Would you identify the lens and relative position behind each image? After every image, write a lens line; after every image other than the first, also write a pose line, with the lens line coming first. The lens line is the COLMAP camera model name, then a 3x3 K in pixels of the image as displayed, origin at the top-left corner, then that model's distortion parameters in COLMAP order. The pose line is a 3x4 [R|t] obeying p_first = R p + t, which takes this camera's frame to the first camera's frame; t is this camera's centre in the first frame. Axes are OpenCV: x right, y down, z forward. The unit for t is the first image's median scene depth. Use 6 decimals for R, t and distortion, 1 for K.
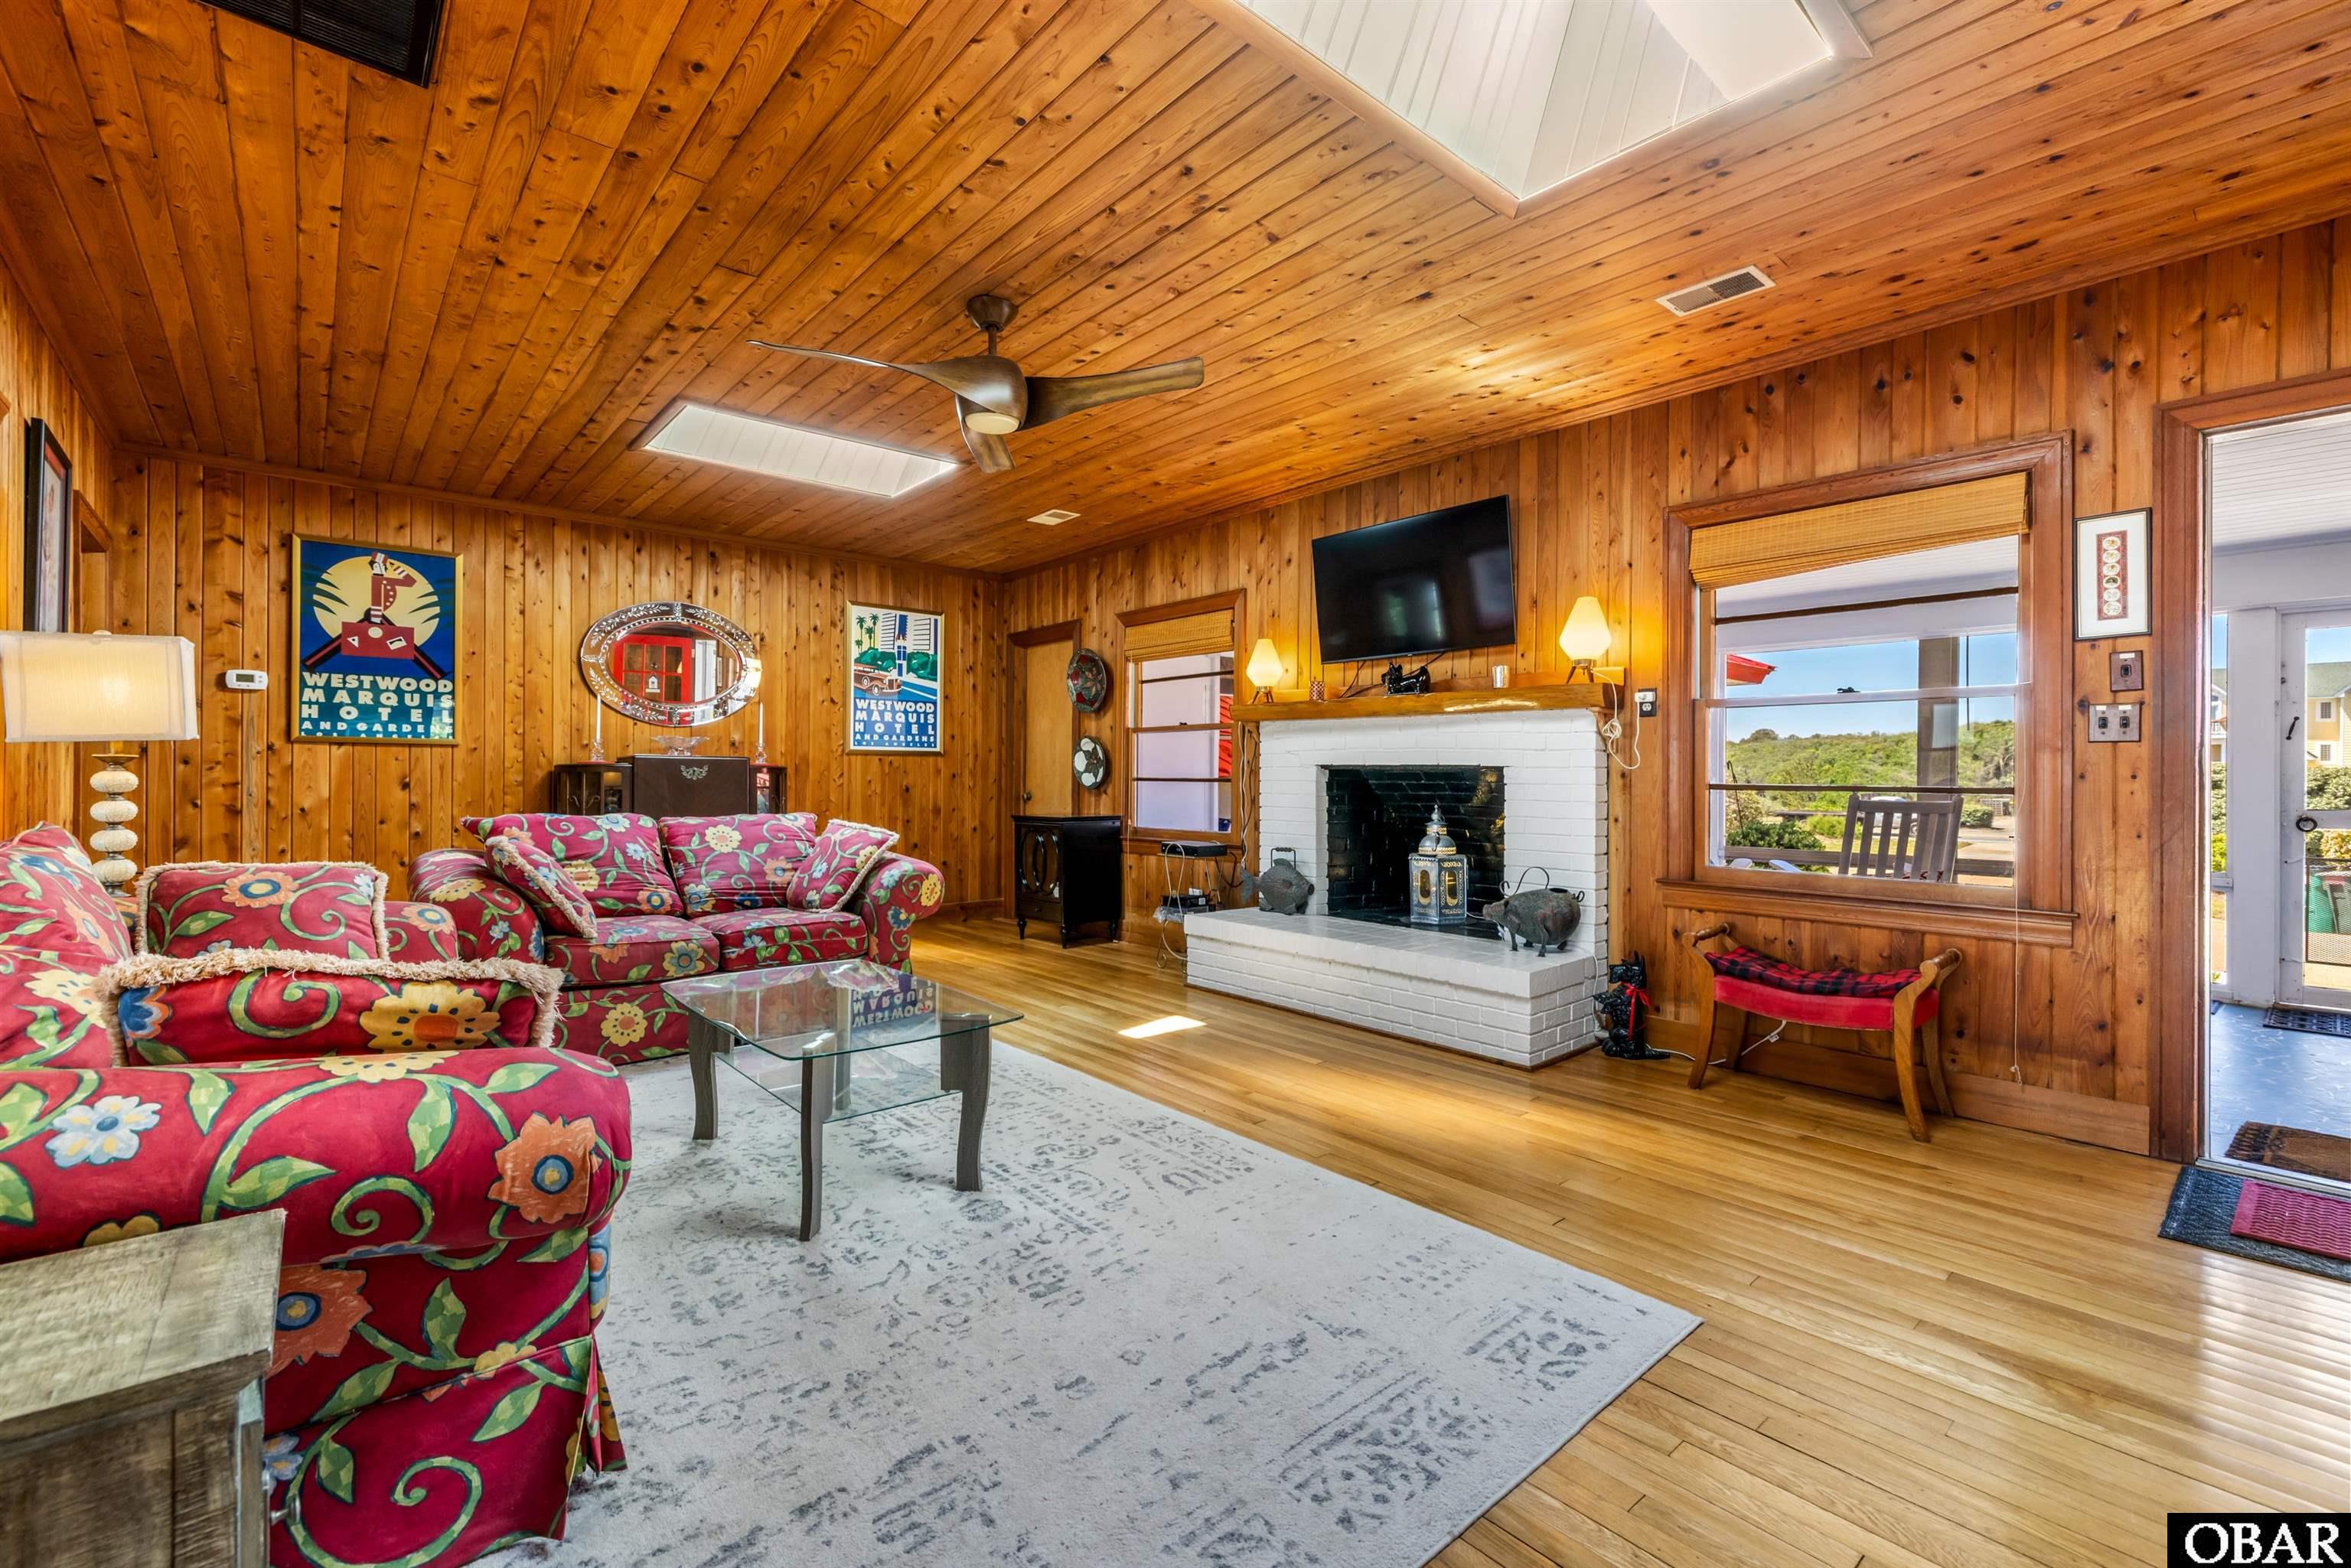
lens RADIAL K [[1005.7, 0, 1172.6], [0, 1005.7, 779.6], [0, 0, 1]] dist [0.001879, 0.000281]
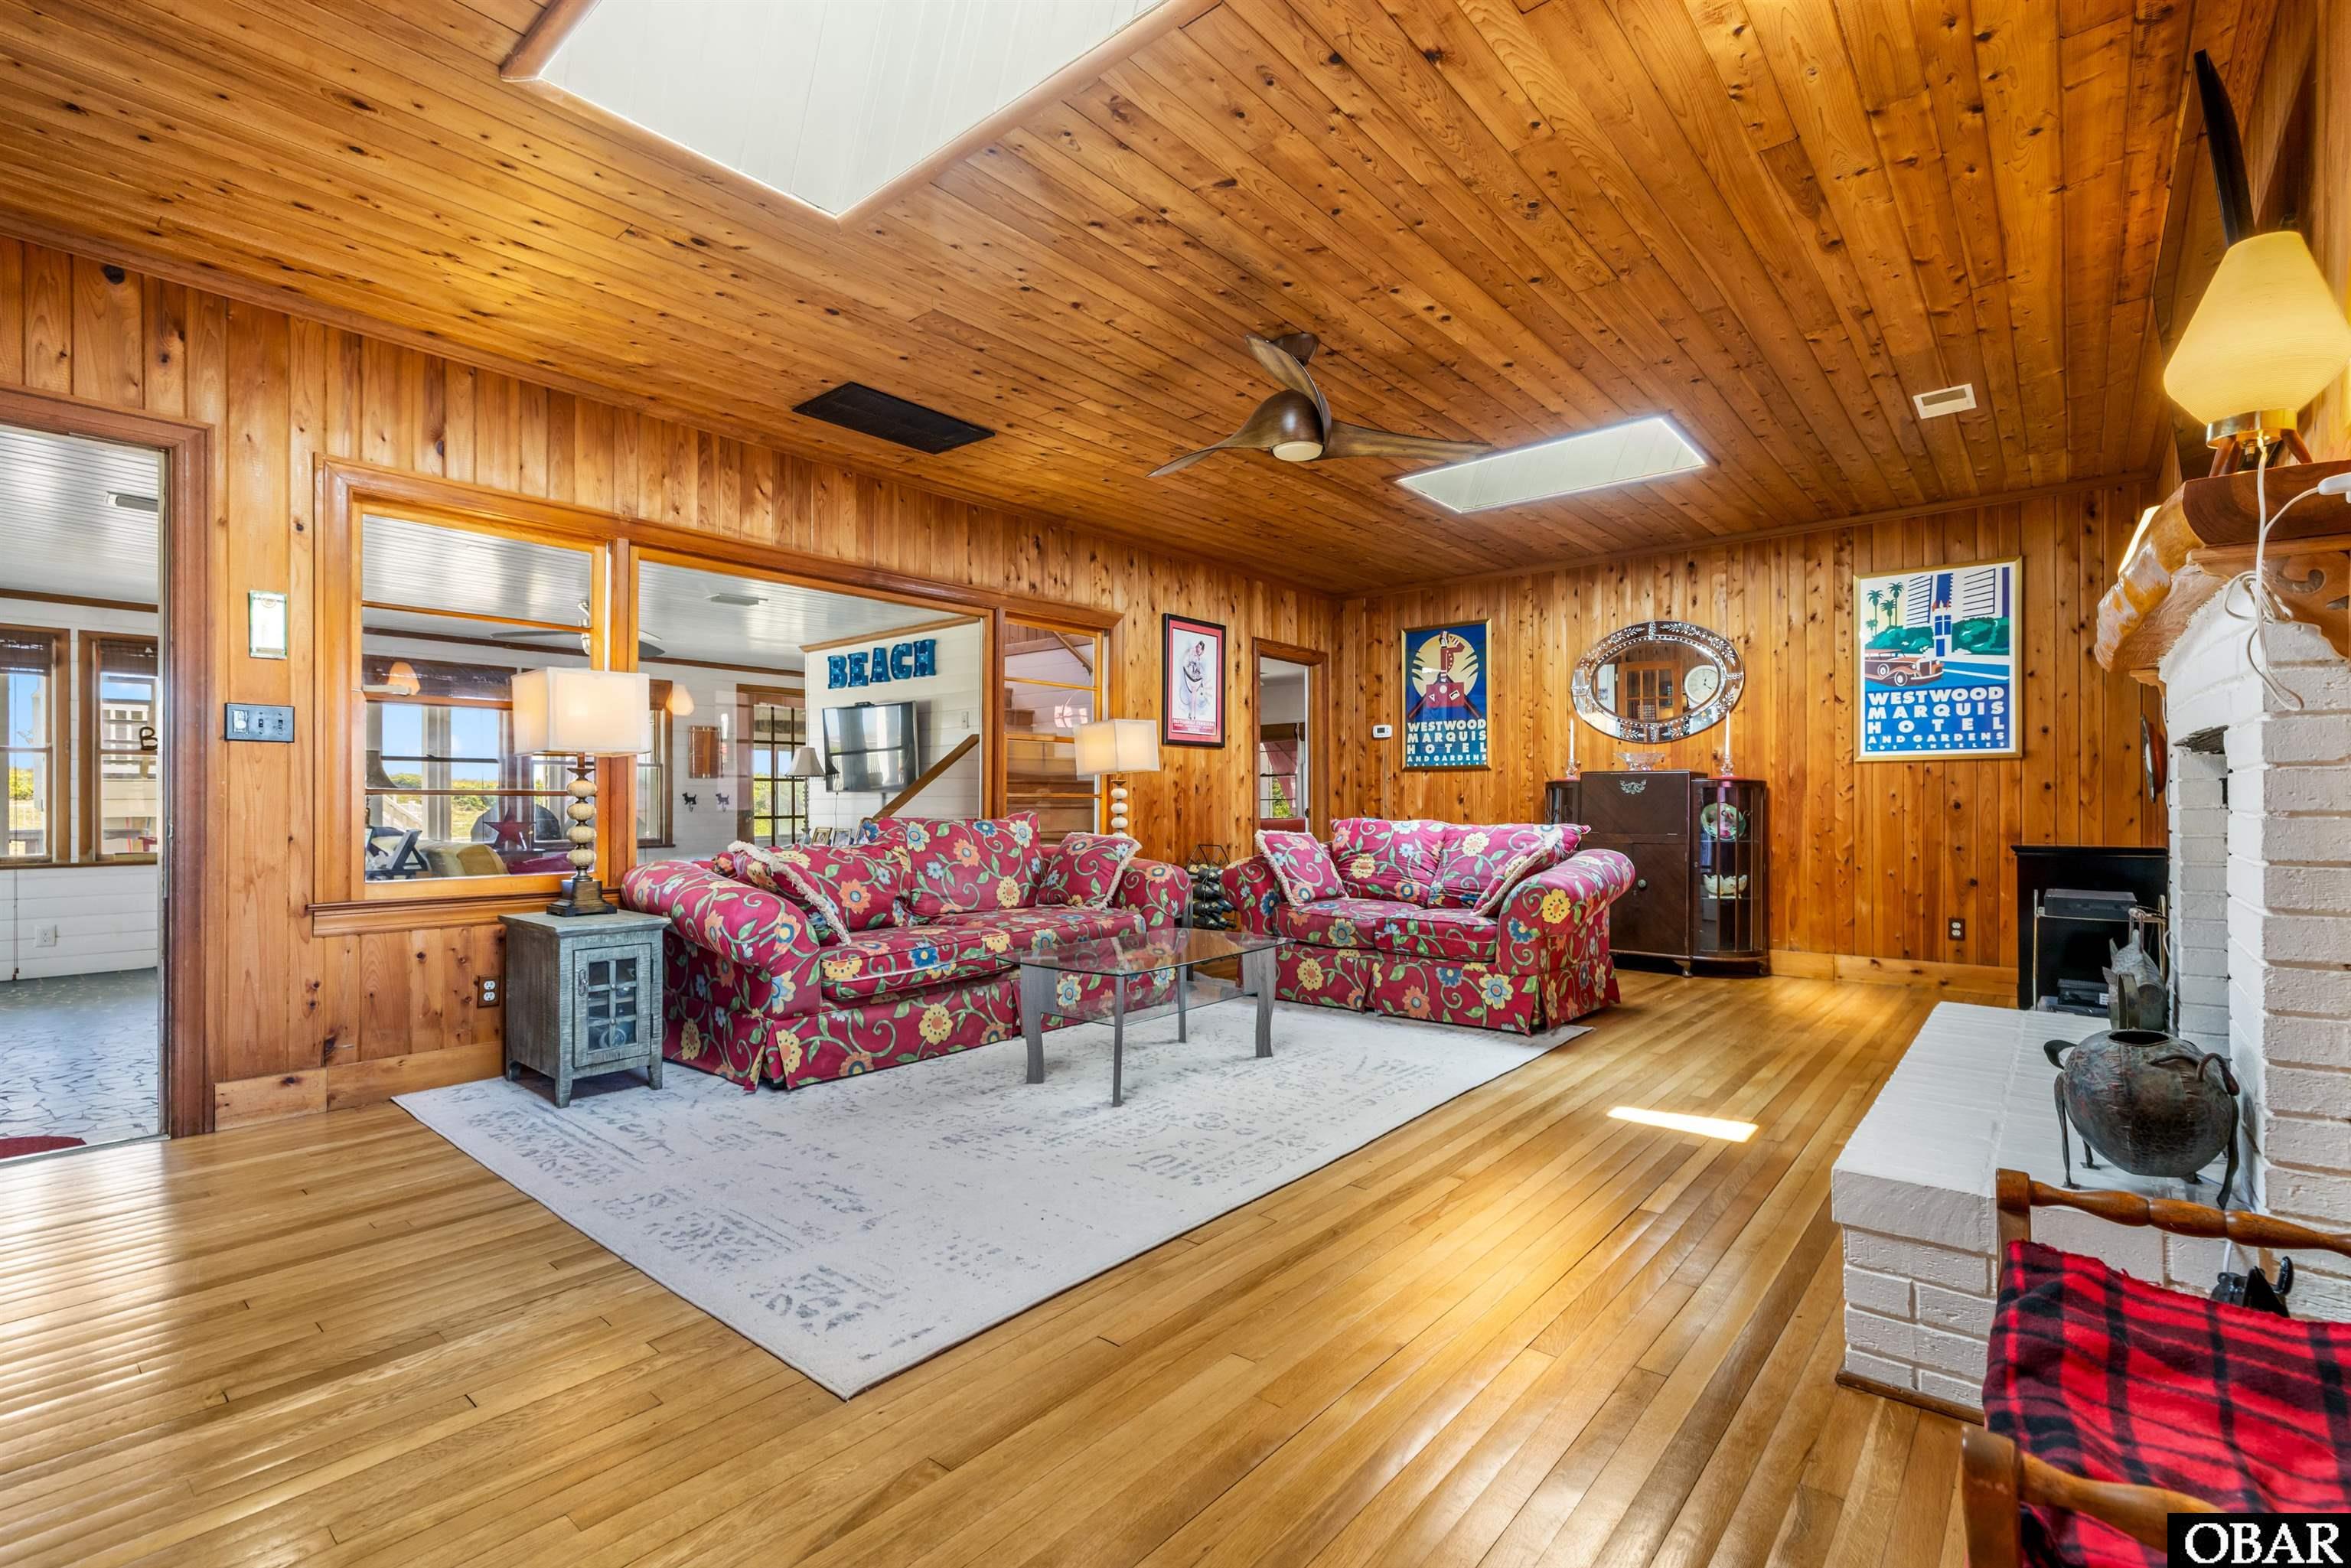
lens RADIAL K [[1037.3, 0, 1205.7], [0, 1037.3, 803.8], [0, 0, 1]] dist [0.002008, 0.000311]
pose [[0.174346, -0.003873, -0.984677, 0.662952], [-0.001223, 0.999991, -0.004150, 0.020083], [0.984684, 0.001927, 0.174340, 0.528804]]
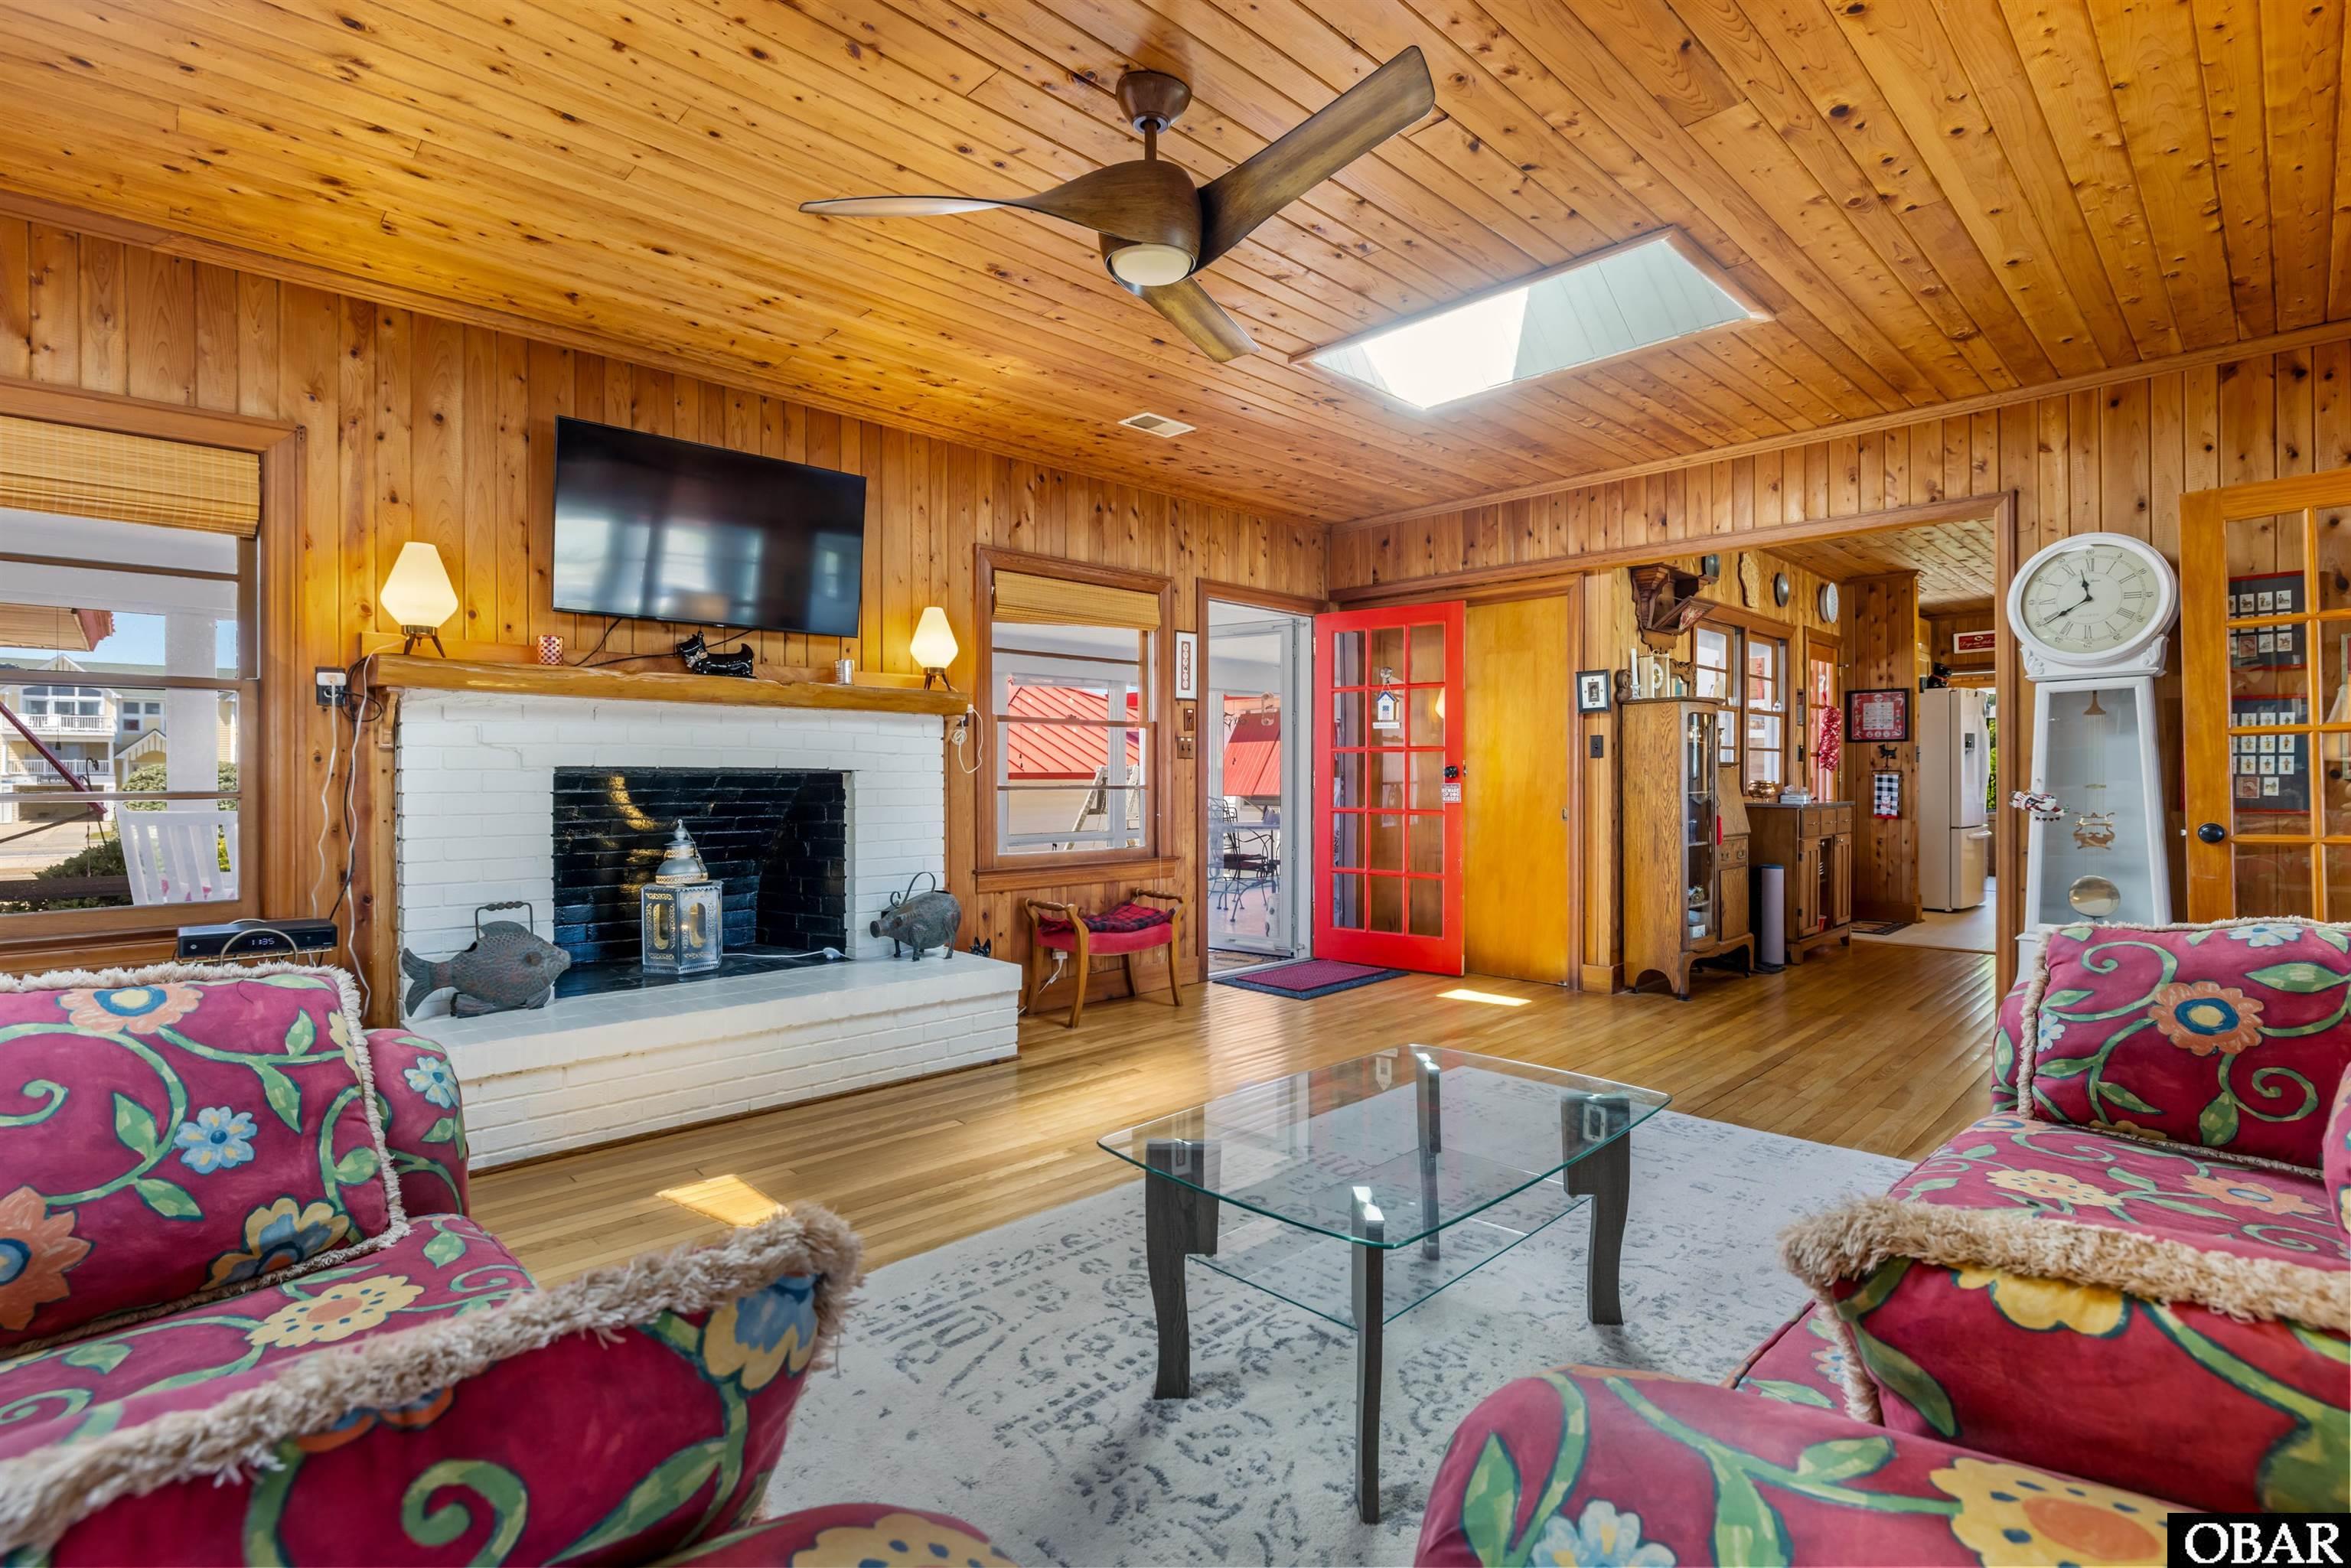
lens RADIAL K [[1100.6, 0, 1169.6], [0, 1100.6, 766.3], [0, 0, 1]] dist [0.000353, -0.000104]
pose [[-0.055492, 0.001405, 0.998458, -0.692411], [0.005721, 0.999983, -0.001089, -0.013469], [-0.998443, 0.005652, -0.055499, 0.767777]]
